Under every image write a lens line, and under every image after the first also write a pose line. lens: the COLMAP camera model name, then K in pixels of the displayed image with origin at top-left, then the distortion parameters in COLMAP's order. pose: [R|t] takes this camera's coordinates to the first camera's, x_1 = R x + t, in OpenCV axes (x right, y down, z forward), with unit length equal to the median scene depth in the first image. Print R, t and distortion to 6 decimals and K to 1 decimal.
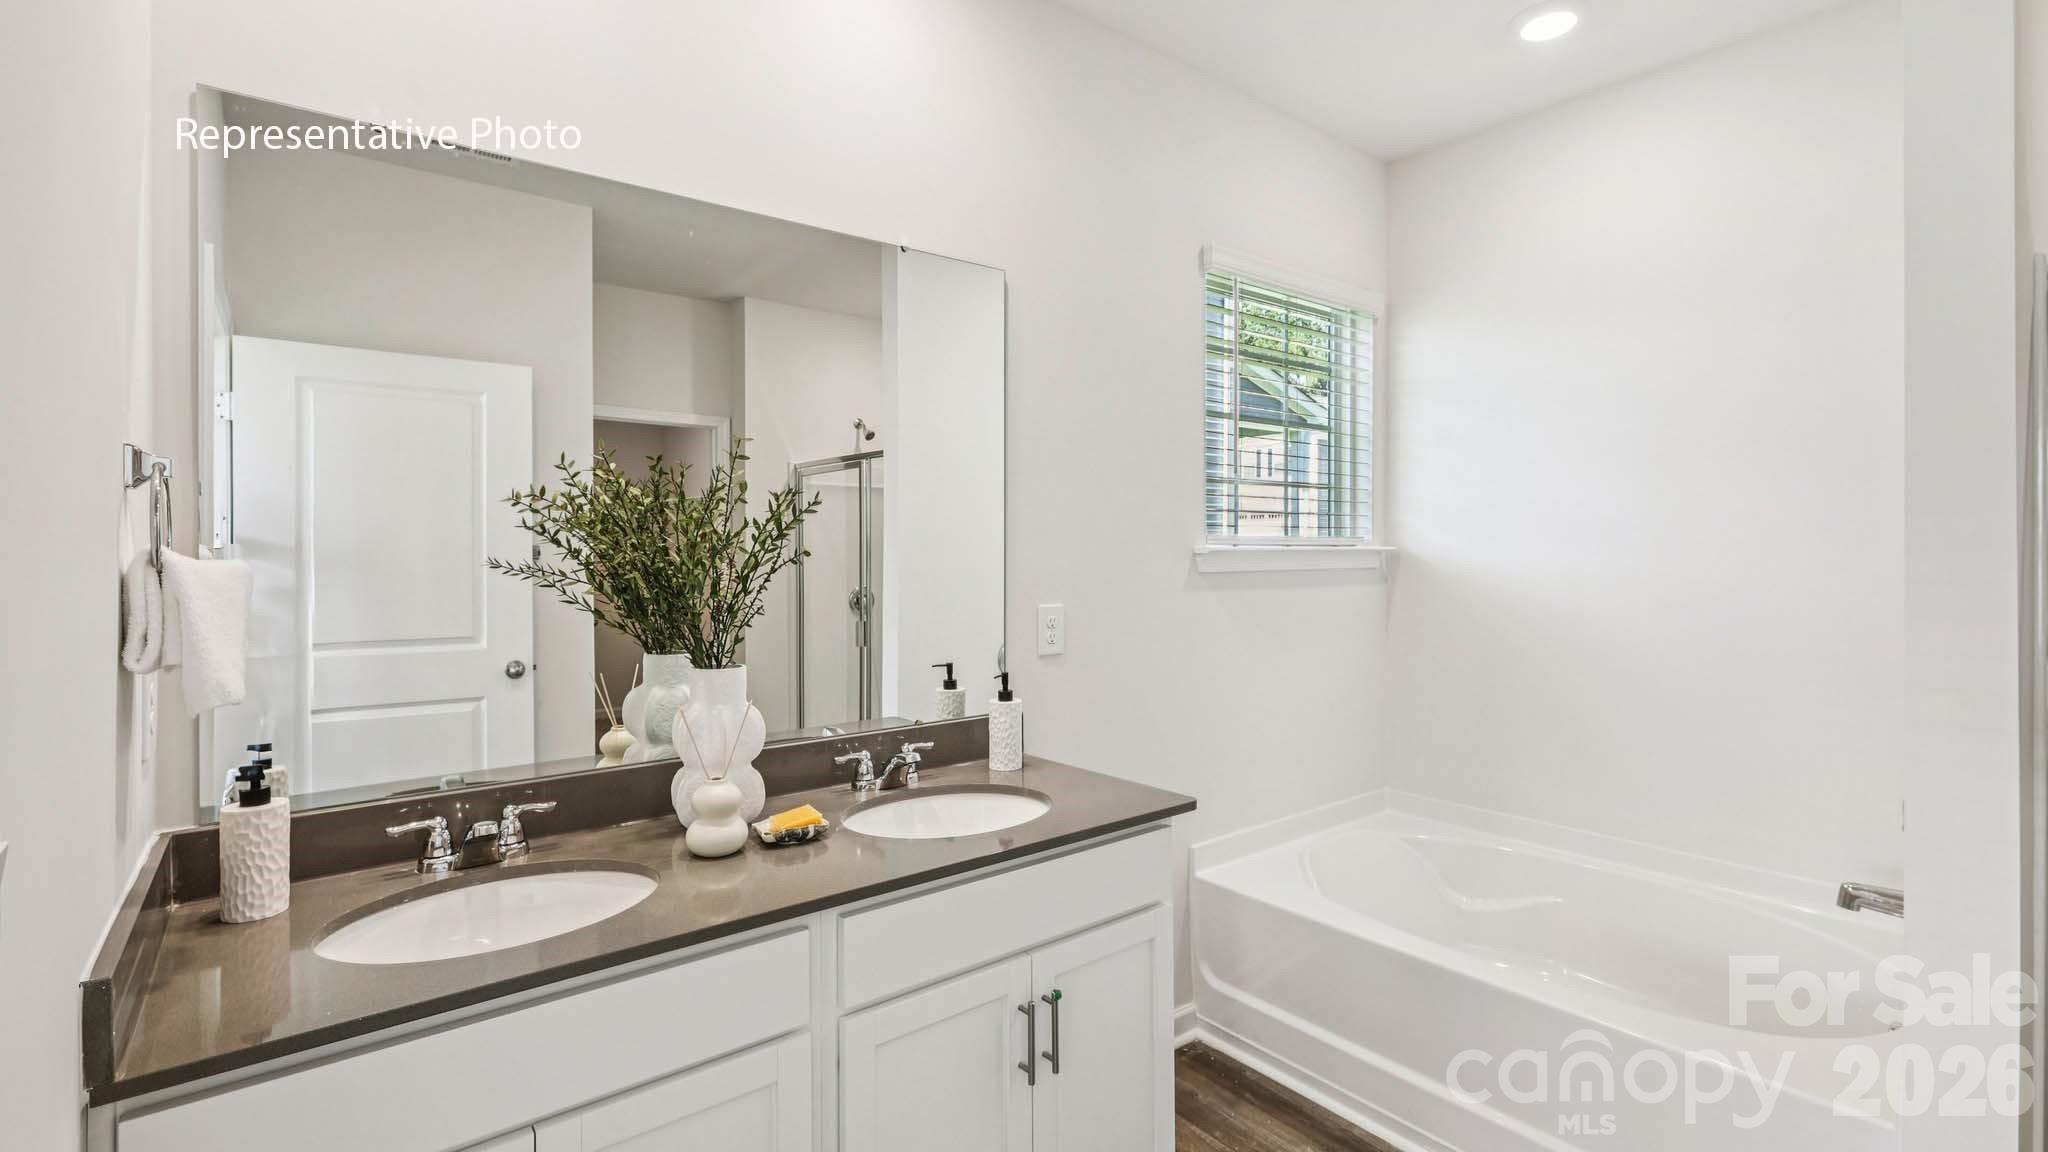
lens RADIAL K [[907.6, 0, 1017.7], [0, 907.6, 584.3], [0, 0, 1]] dist [0.002070, 0.001082]
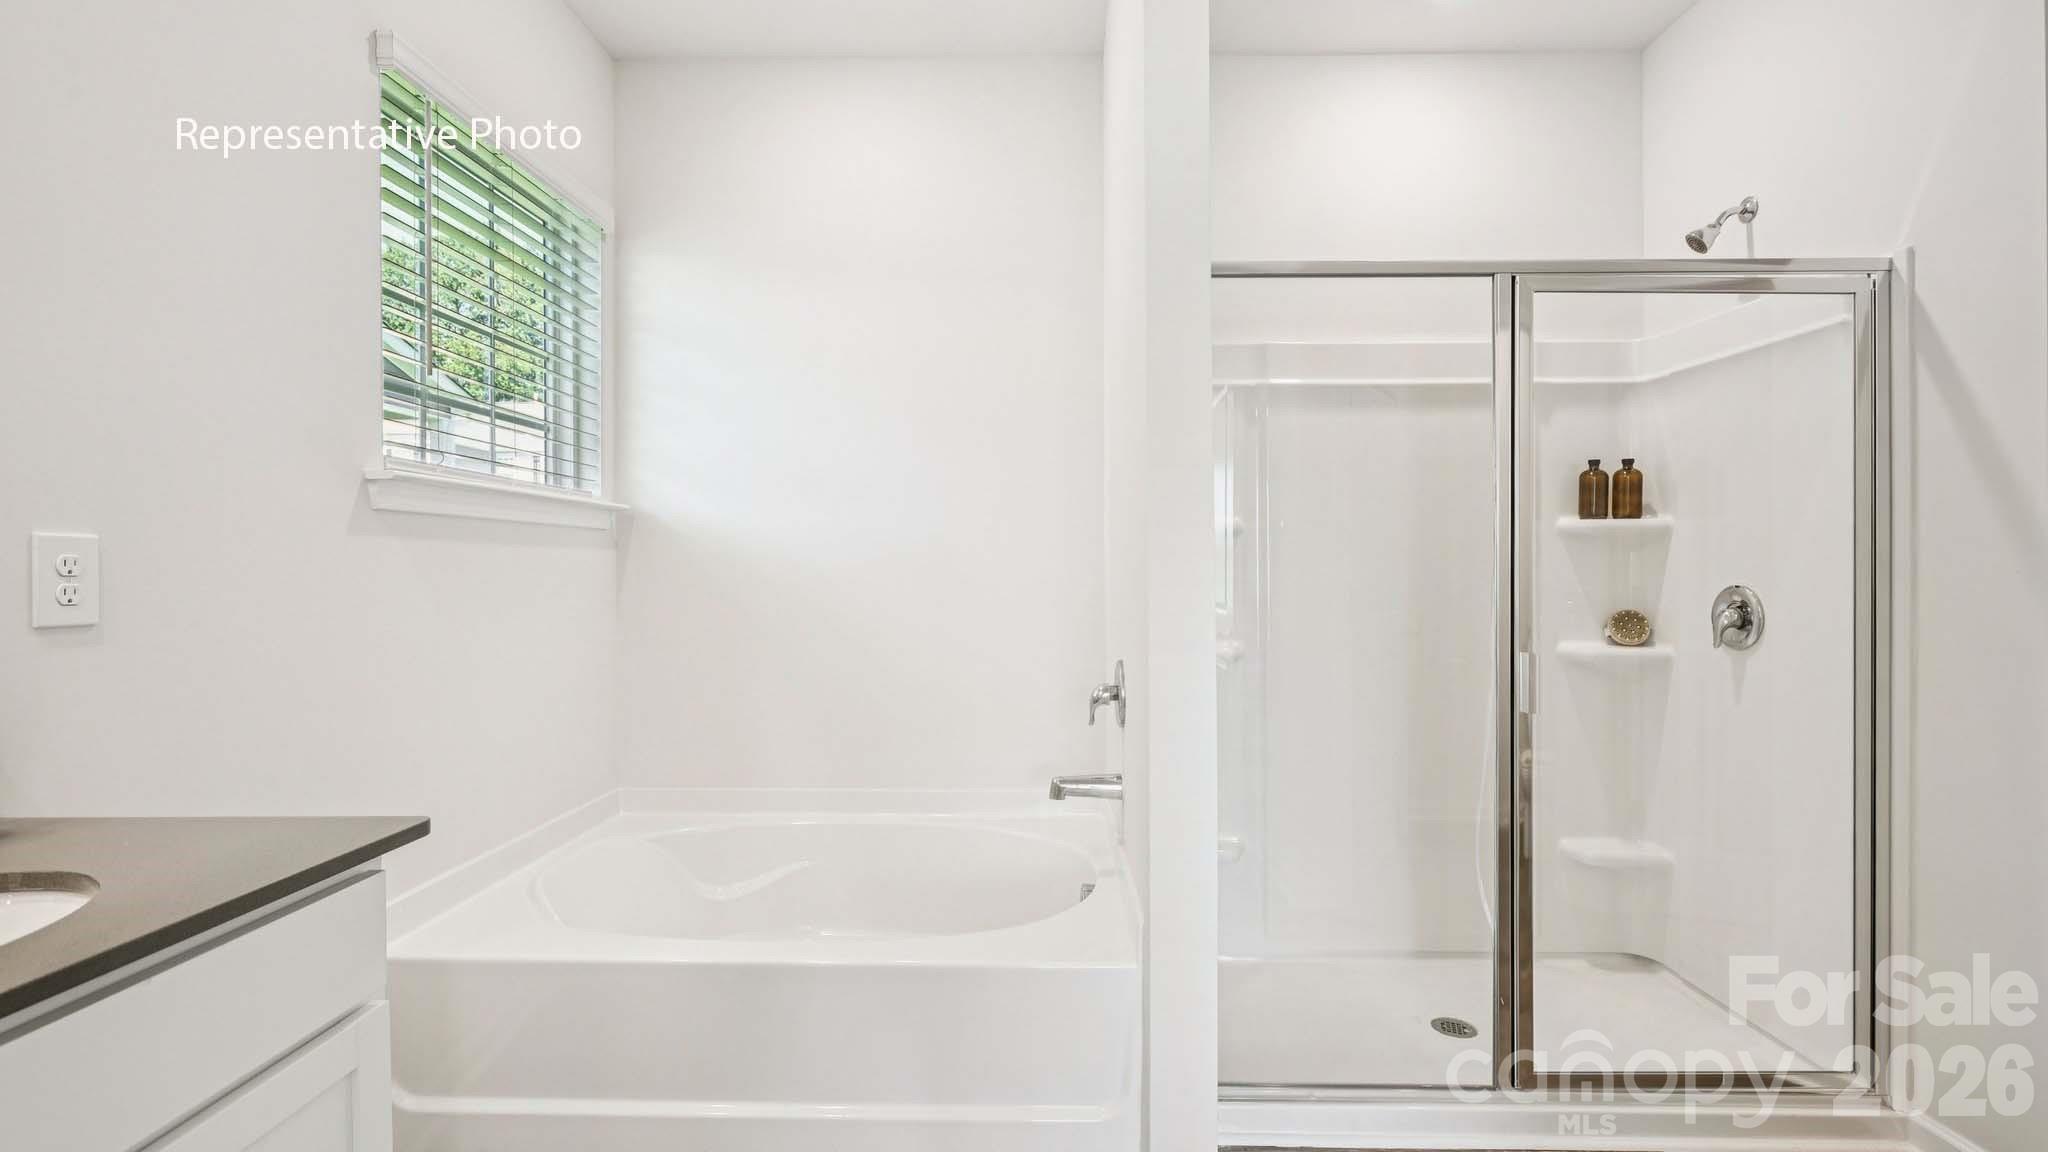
lens RADIAL K [[907.6, 0, 1017.7], [0, 907.6, 584.3], [0, 0, 1]] dist [0.002070, 0.001082]
pose [[0.641175, -0.005314, 0.767376, -0.014054], [0.020357, 0.999742, -0.010086, 0.060900], [-0.767125, 0.022088, 0.641117, 0.192460]]
